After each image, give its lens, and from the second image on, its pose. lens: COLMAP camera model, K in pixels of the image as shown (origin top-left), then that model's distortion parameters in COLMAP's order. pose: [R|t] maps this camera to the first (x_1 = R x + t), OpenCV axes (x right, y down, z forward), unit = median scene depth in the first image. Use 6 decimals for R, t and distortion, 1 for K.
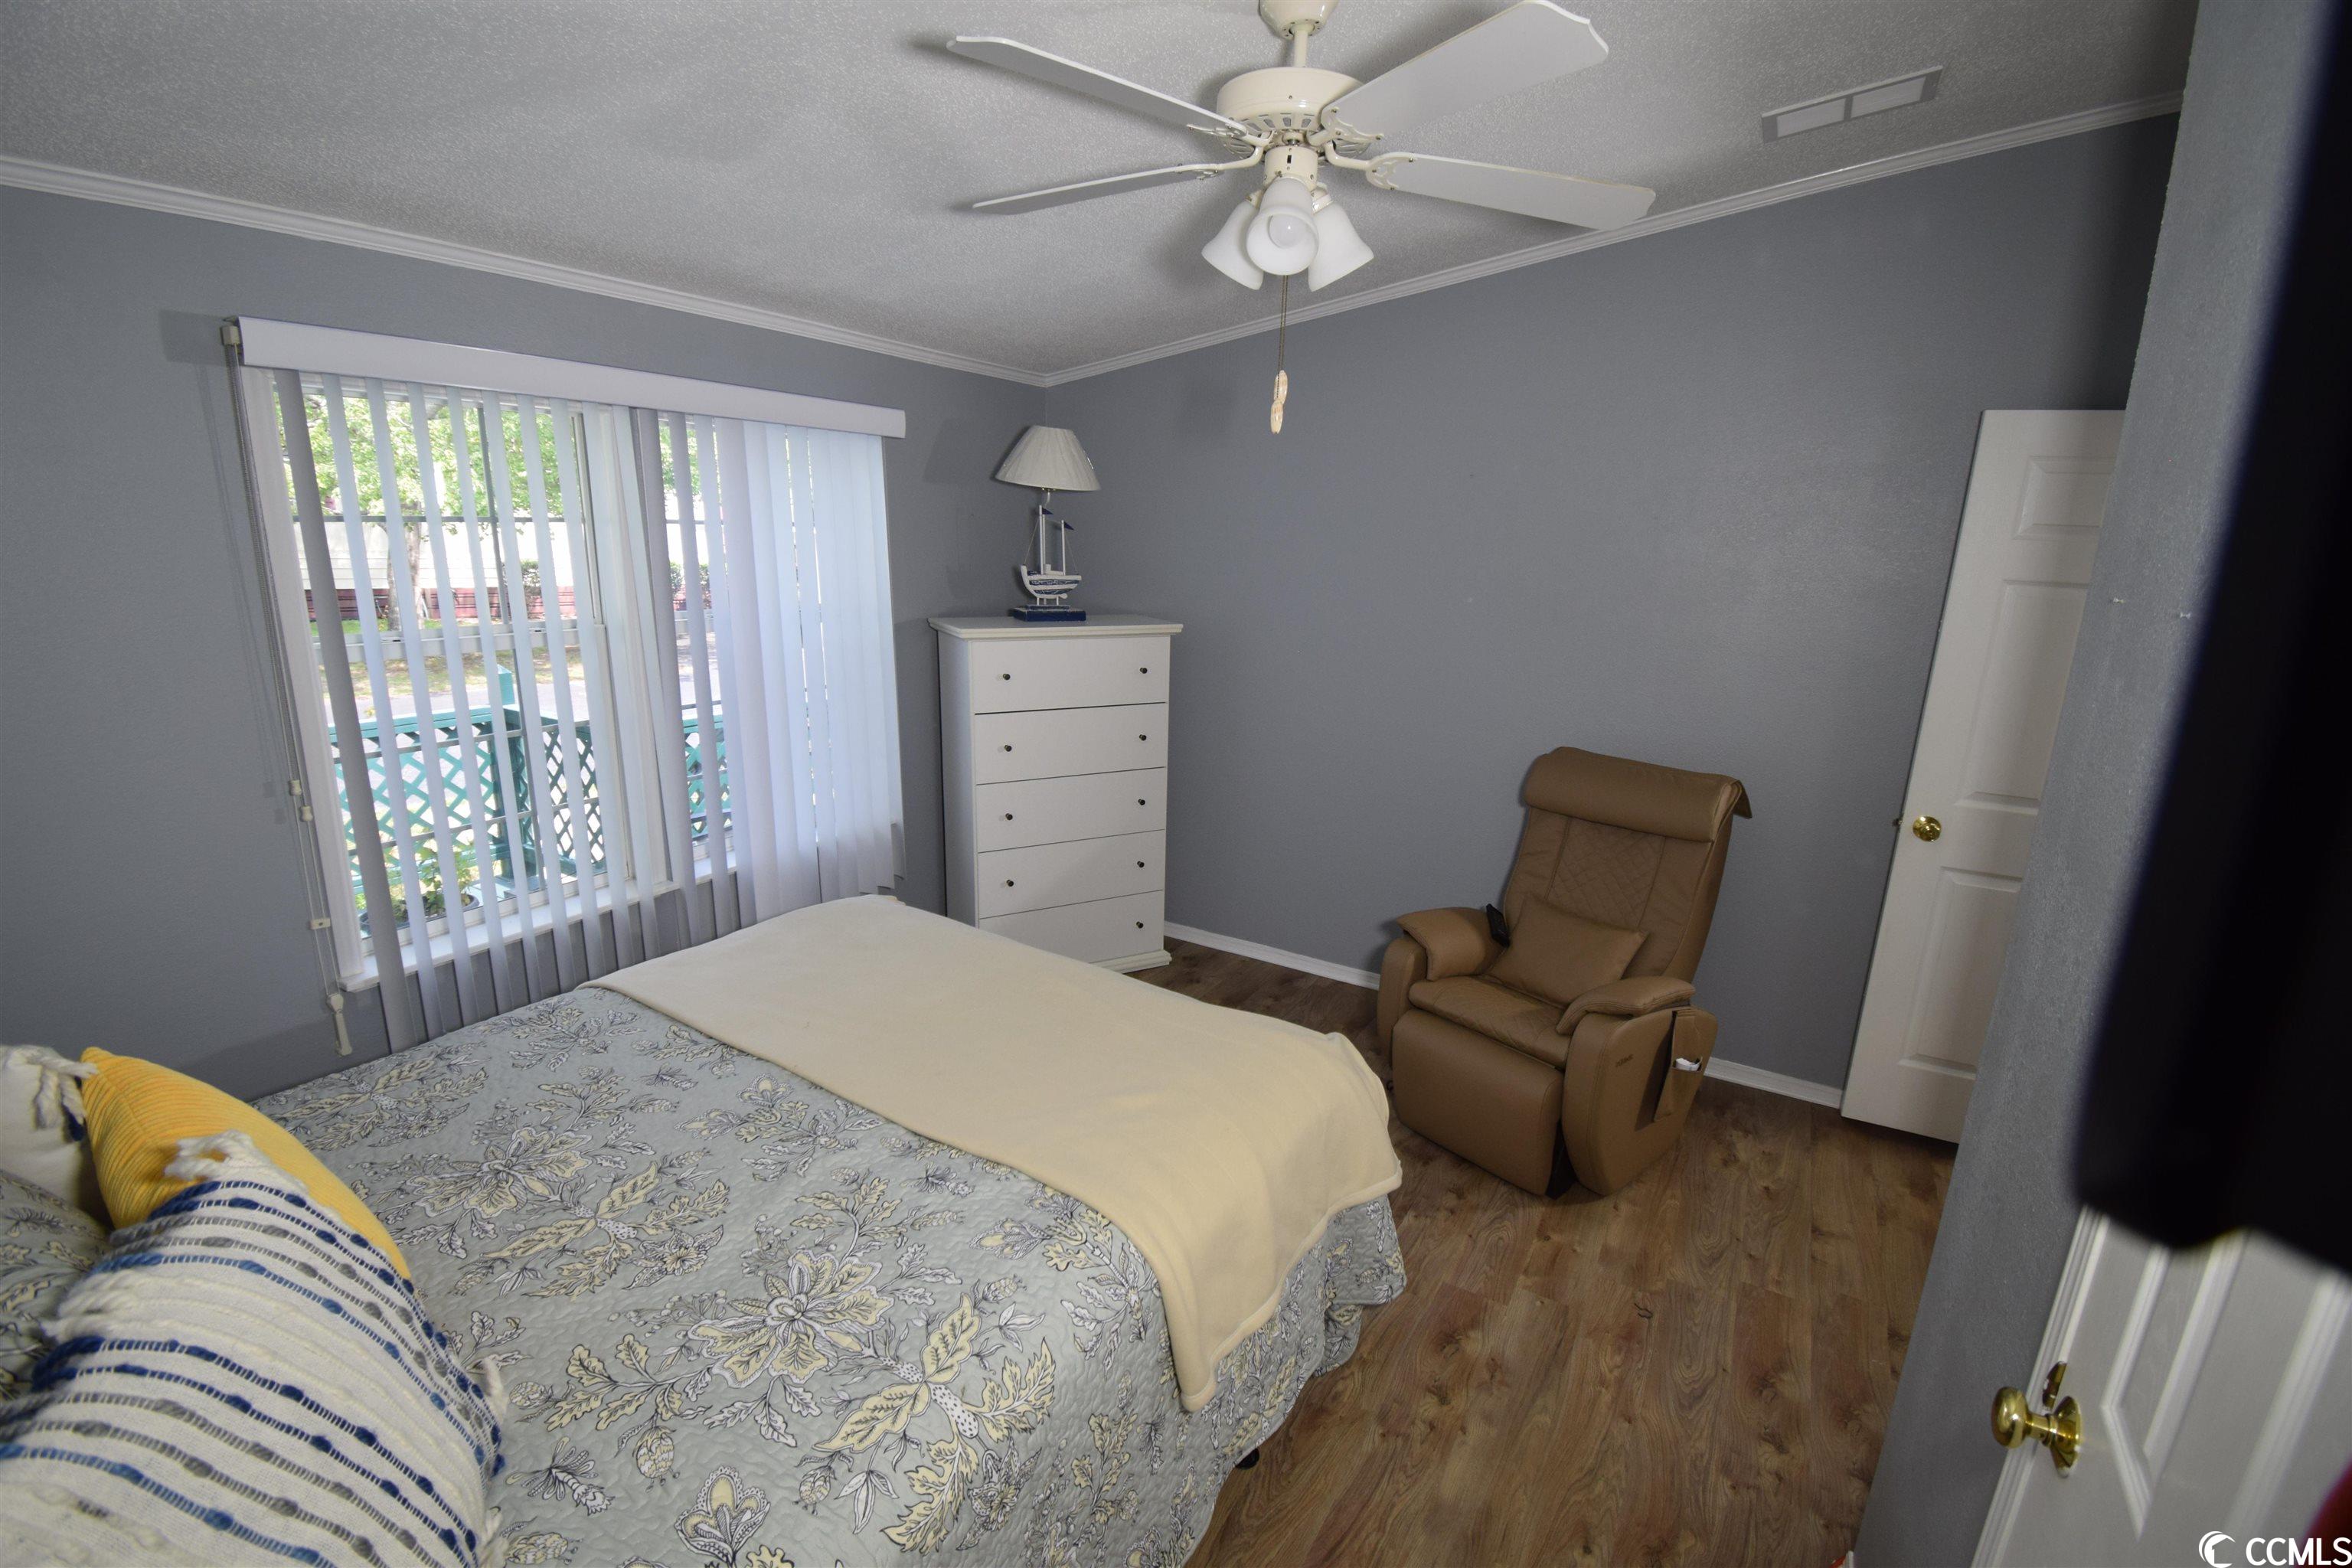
lens RADIAL K [[1038.2, 0, 1167.0], [0, 1038.2, 791.0], [0, 0, 1]] dist [0.004691, -0.015973]
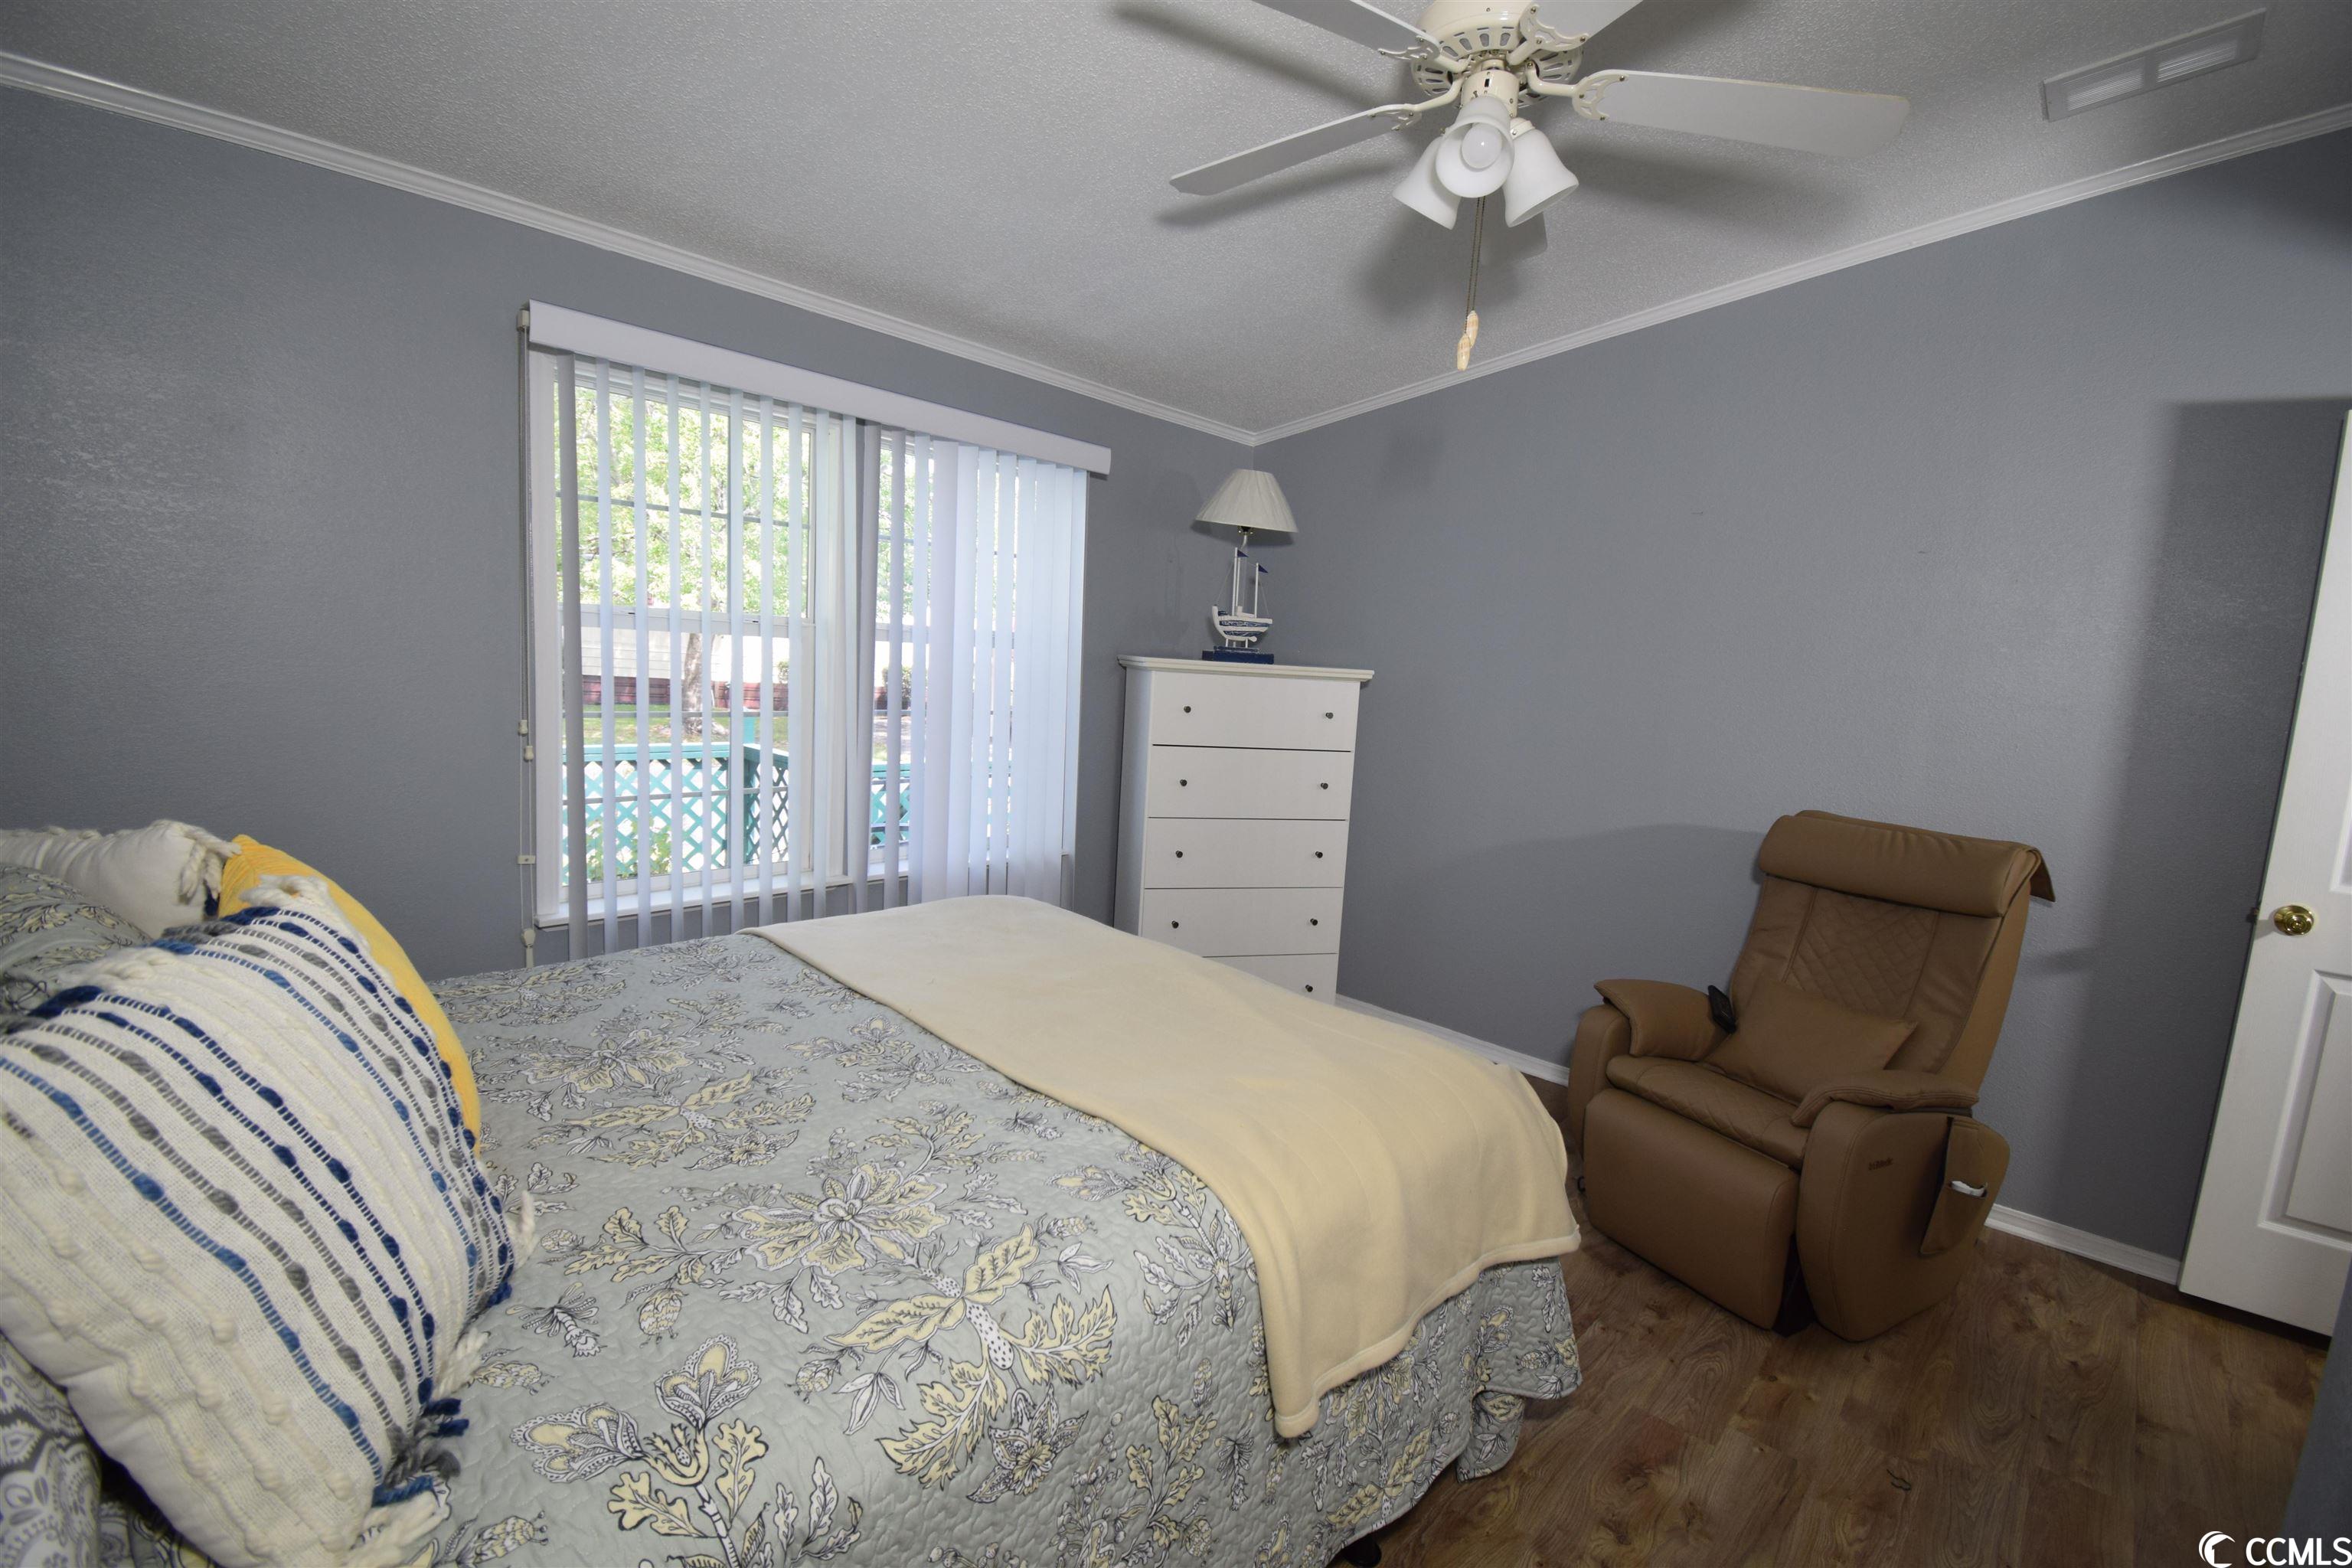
lens RADIAL K [[1038.2, 0, 1162.0], [0, 1038.2, 782.1], [0, 0, 1]] dist [0.004691, -0.015973]
pose [[0.977478, 0.059906, -0.202358, 0.048521], [-0.084317, 0.989868, -0.114245, 0.139535], [0.193464, 0.128734, 0.972625, 0.082286]]
